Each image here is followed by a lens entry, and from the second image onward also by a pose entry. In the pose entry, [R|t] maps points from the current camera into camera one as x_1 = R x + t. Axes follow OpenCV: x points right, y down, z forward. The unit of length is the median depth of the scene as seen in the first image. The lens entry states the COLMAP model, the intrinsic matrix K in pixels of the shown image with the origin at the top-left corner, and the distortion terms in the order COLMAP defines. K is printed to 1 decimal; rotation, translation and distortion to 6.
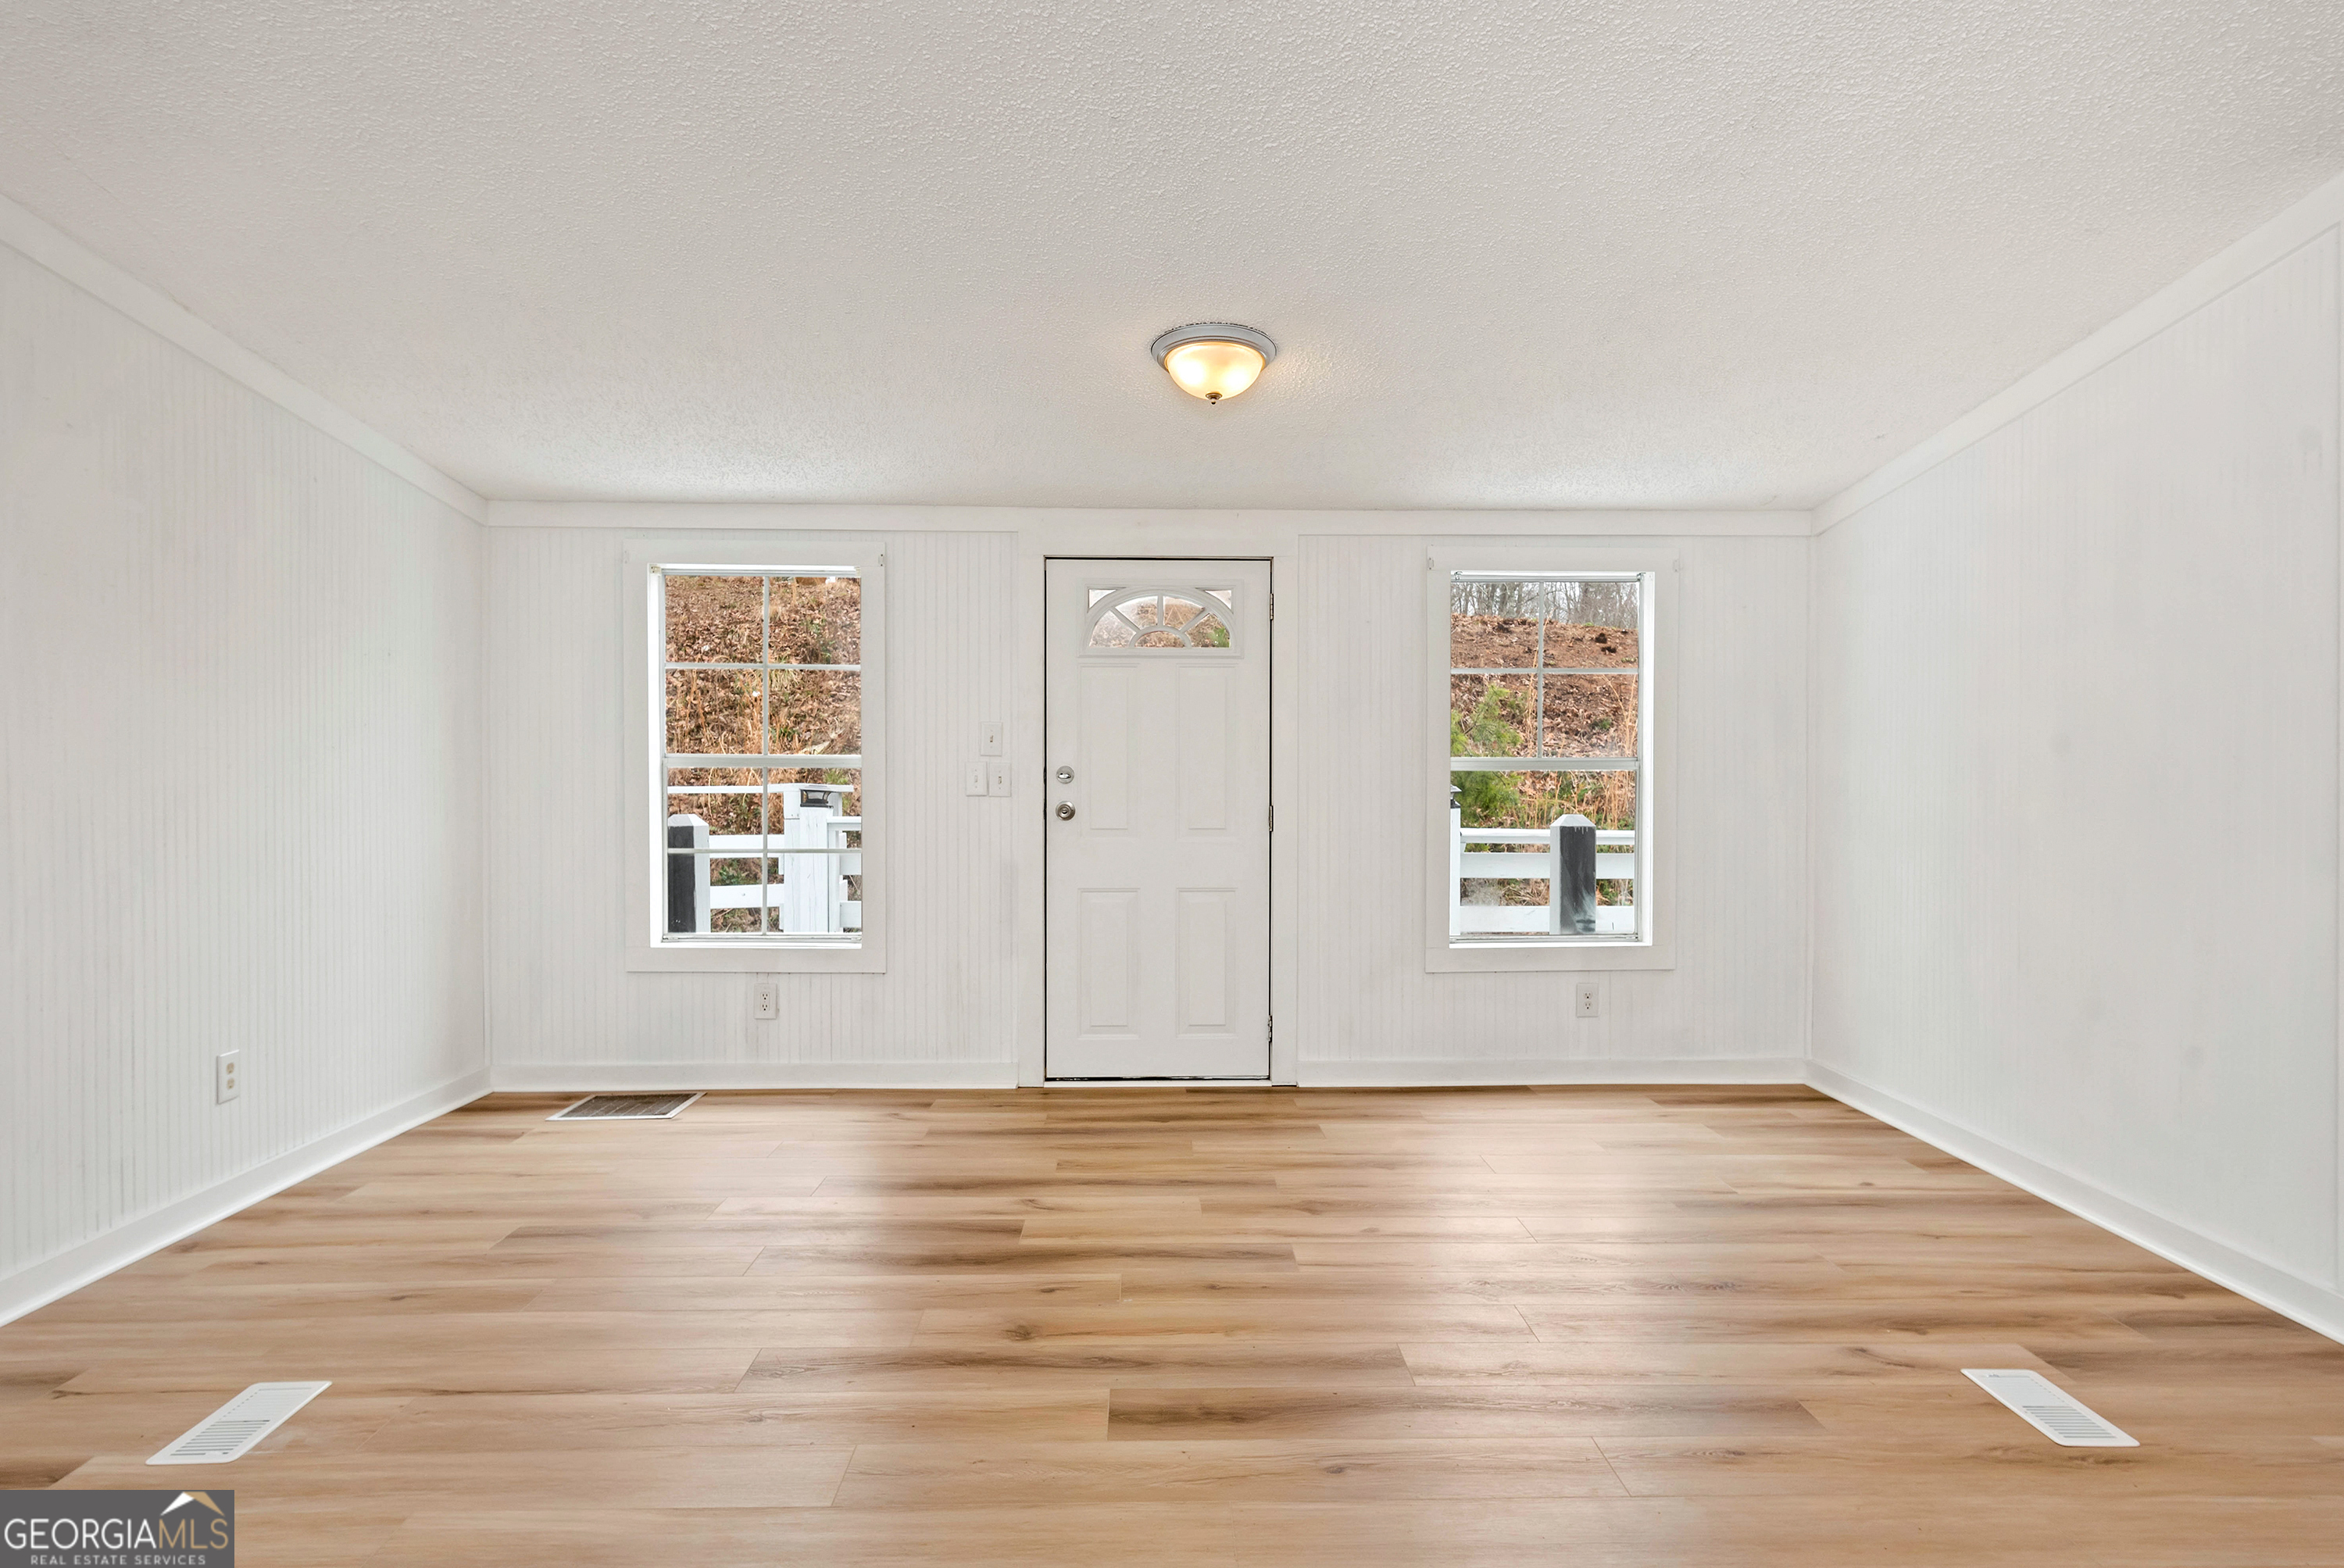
lens RADIAL K [[1393.7, 0, 1186.1], [0, 1393.7, 785.2], [0, 0, 1]] dist [0.001084, 0.002444]
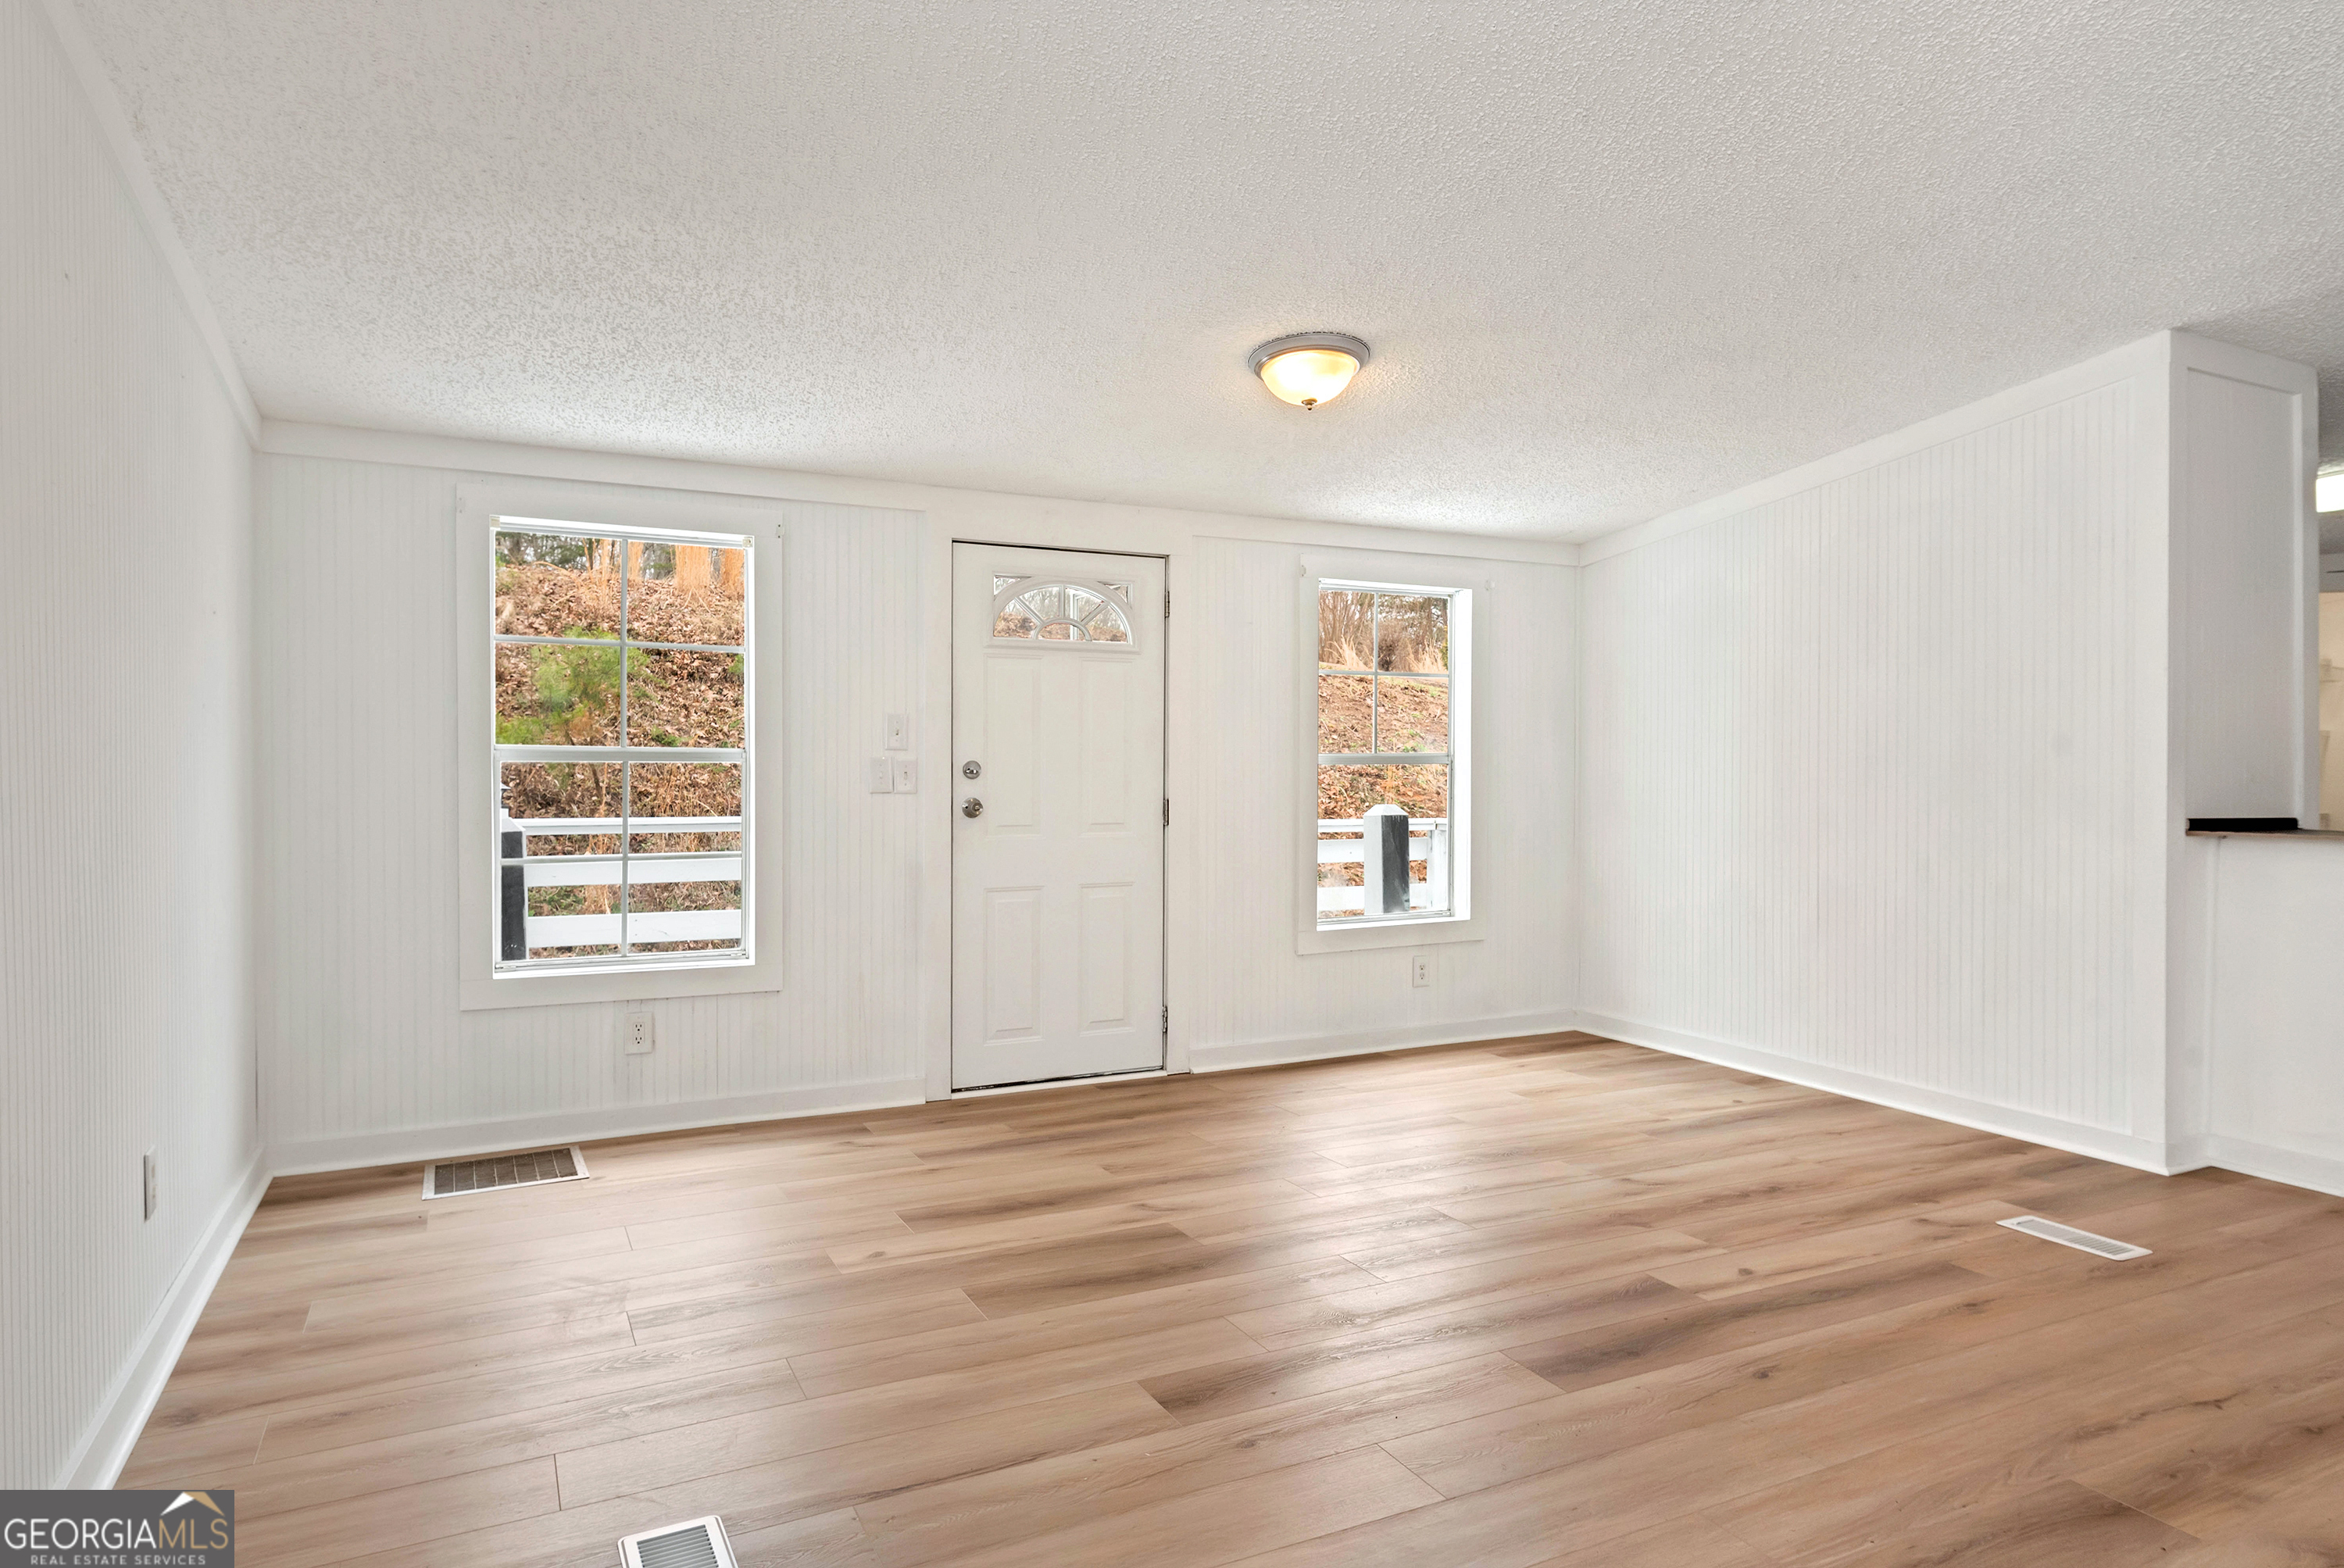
lens RADIAL K [[1393.7, 0, 1185.9], [0, 1393.7, 781.7], [0, 0, 1]] dist [0.001084, 0.002444]
pose [[0.904258, -0.005826, 0.426946, -0.363267], [0.005387, 0.999983, 0.002235, -0.000733], [-0.426952, 0.000279, 0.904274, 0.074790]]
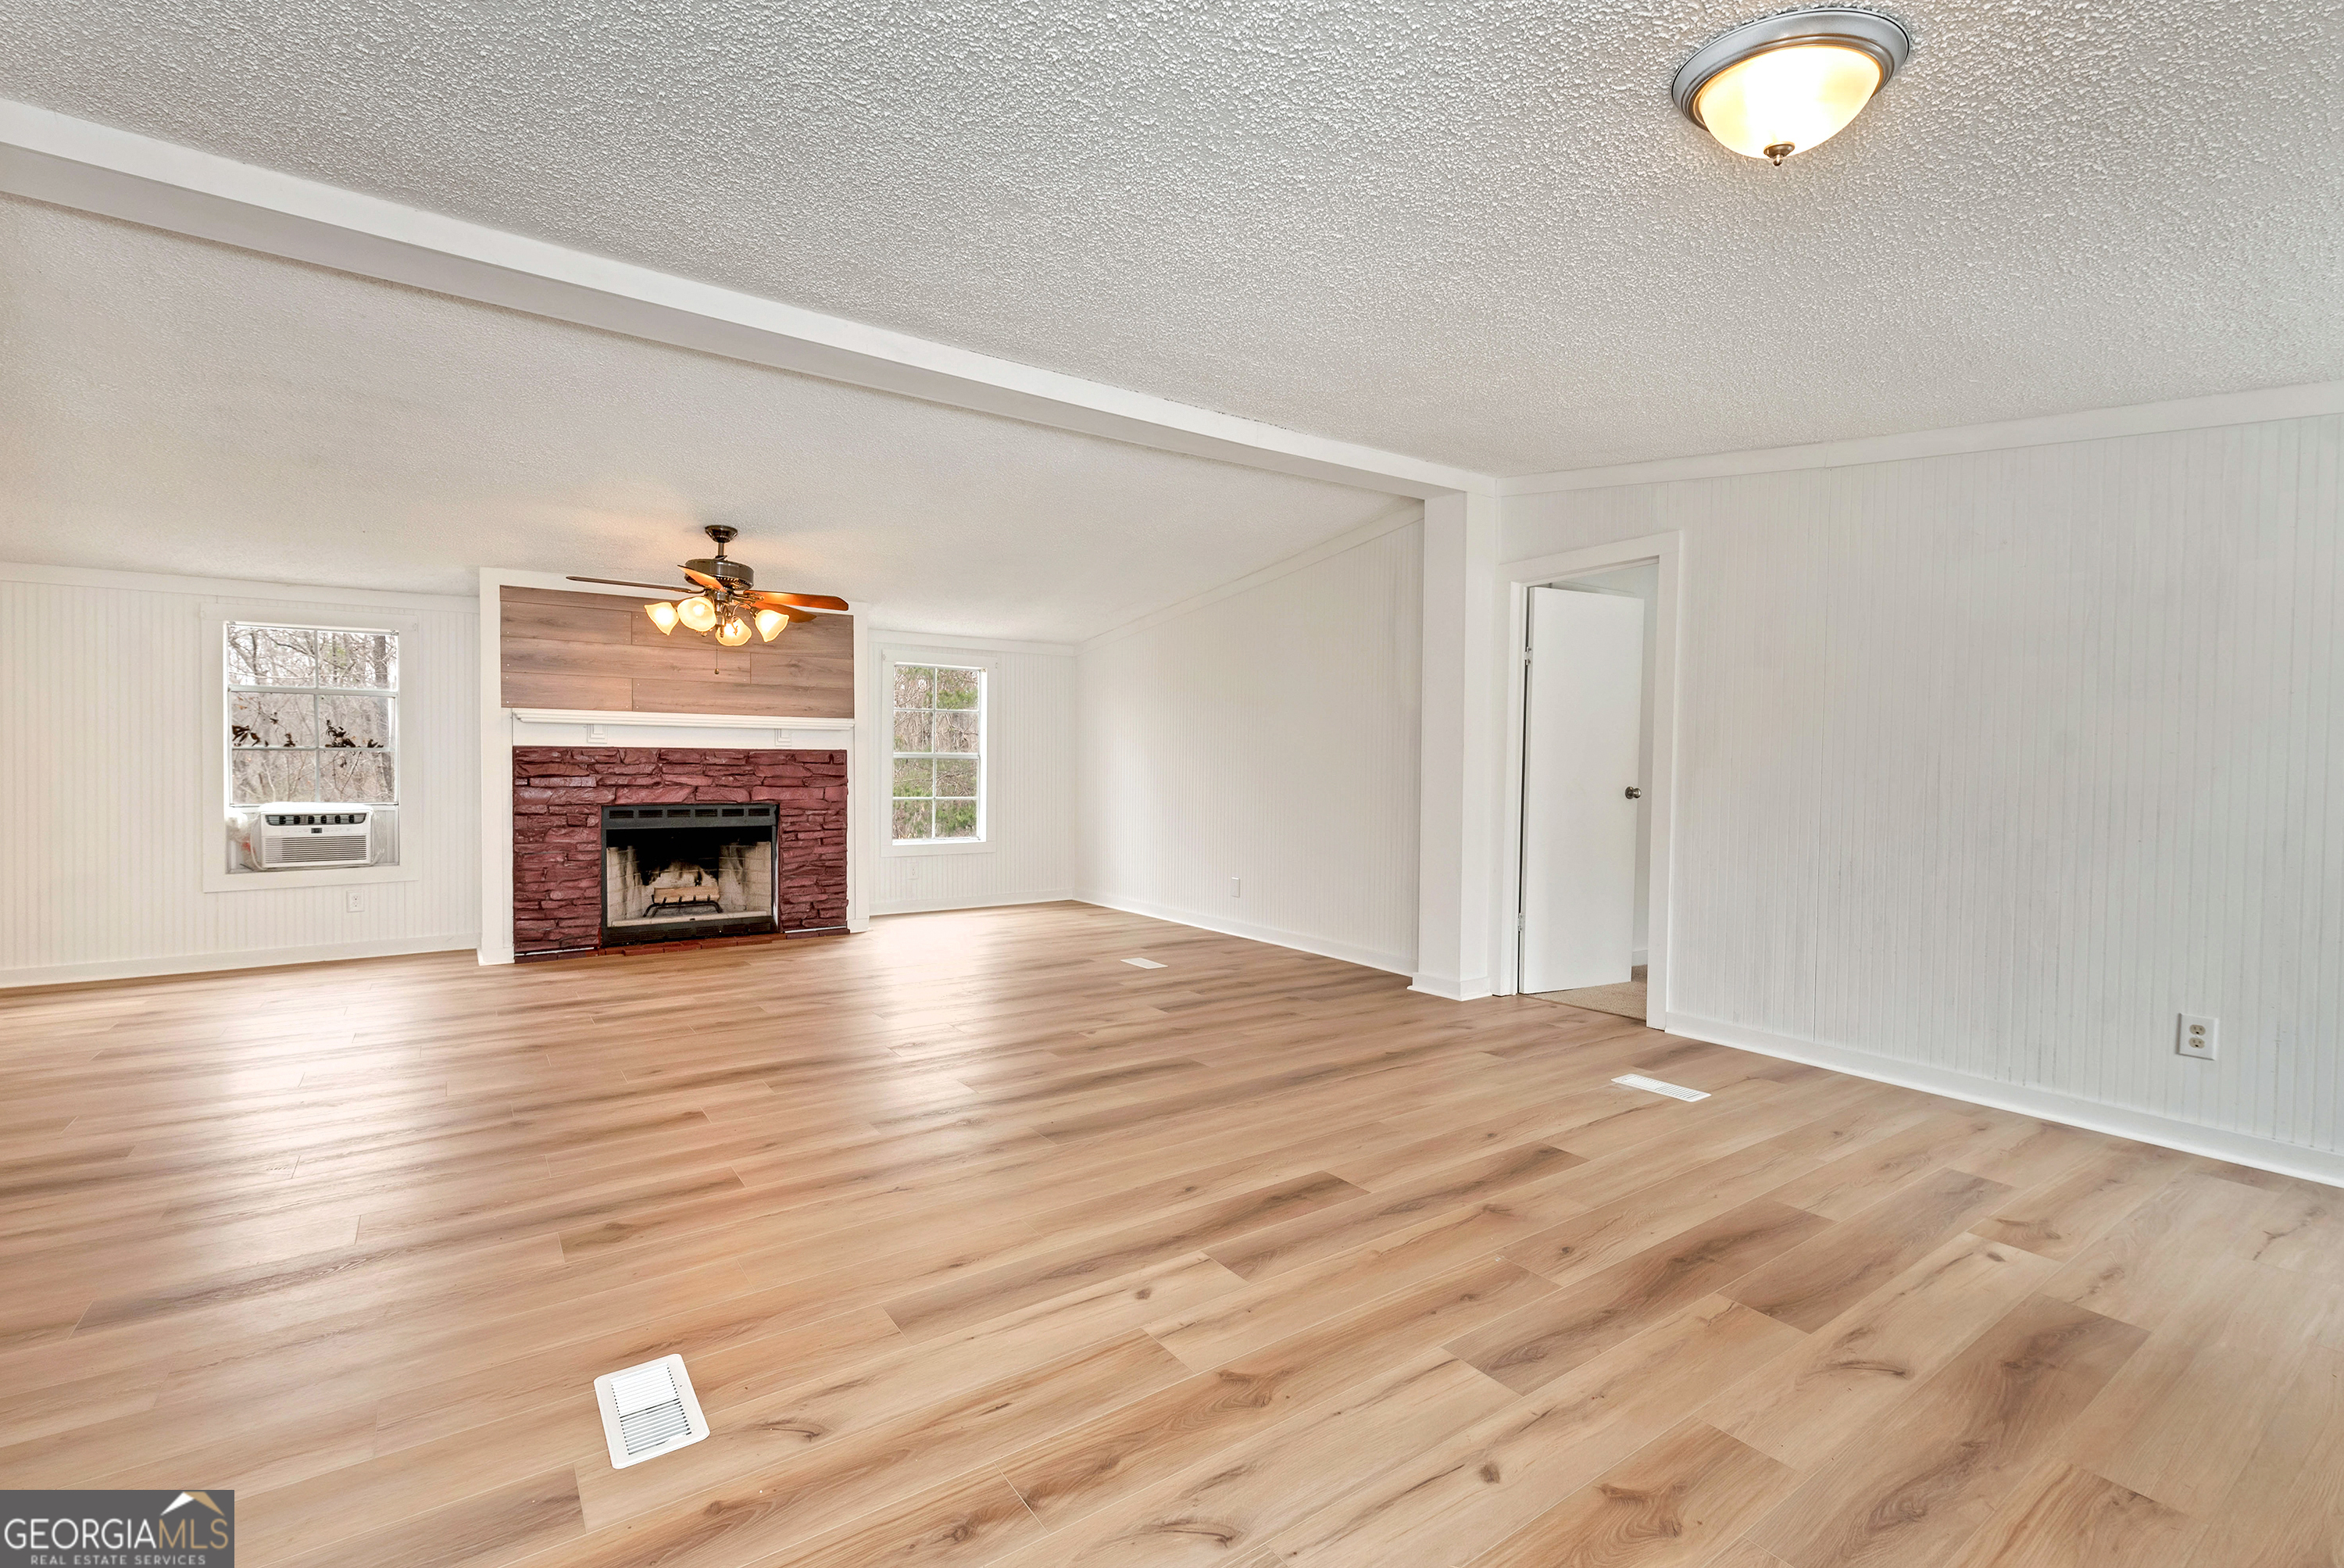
lens RADIAL K [[1037.1, 0, 1186.2], [0, 1037.1, 790.7], [0, 0, 1]] dist [0.004394, -0.001410]
pose [[-0.832459, 0.004032, -0.554072, 0.351705], [-0.019083, 0.999172, 0.035941, -0.007426], [0.553758, 0.040493, -0.831693, 0.894037]]
